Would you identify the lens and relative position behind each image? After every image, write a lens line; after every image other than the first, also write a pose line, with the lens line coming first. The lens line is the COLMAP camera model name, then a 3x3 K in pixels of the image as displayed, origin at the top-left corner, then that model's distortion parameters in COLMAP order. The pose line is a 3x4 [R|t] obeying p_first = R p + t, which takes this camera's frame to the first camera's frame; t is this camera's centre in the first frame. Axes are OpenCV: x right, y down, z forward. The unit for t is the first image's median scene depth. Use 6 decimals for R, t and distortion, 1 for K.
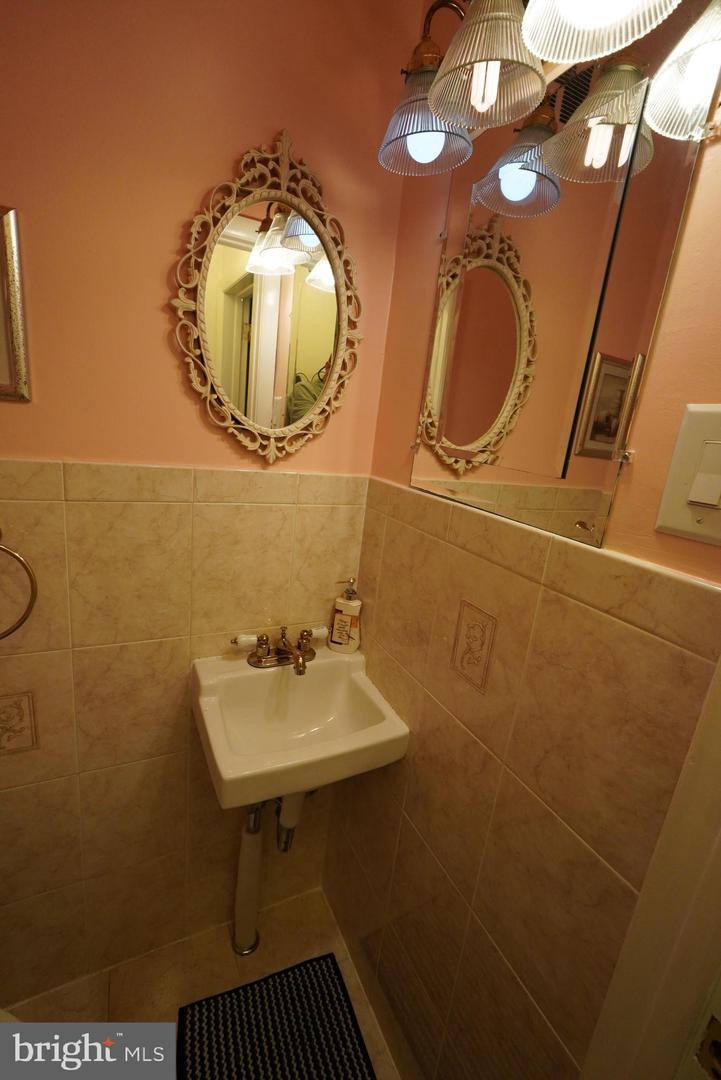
lens RADIAL K [[458.0, 0, 357.2], [0, 458.0, 537.0], [0, 0, 1]] dist [-0.022165, 0.007284]
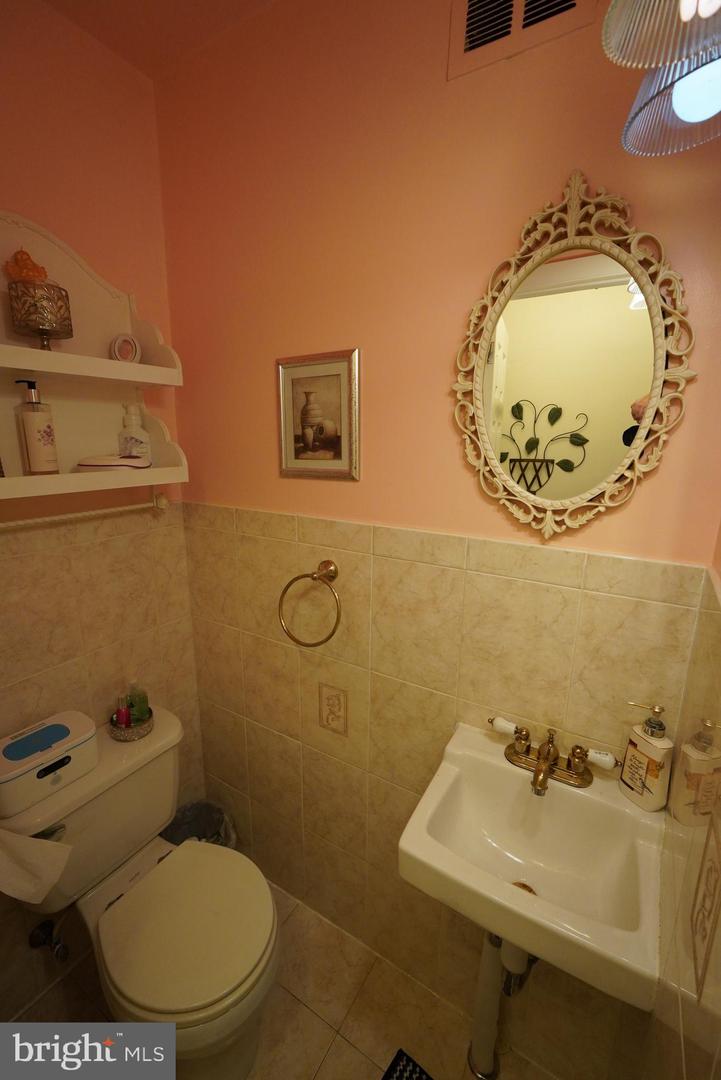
lens RADIAL K [[458.0, 0, 357.2], [0, 458.0, 537.0], [0, 0, 1]] dist [-0.022165, 0.007284]
pose [[0.522462, 0.088381, -0.848070, 0.376801], [-0.165686, 0.986178, 0.000701, -0.108140], [0.836410, 0.140147, 0.529884, 0.240202]]
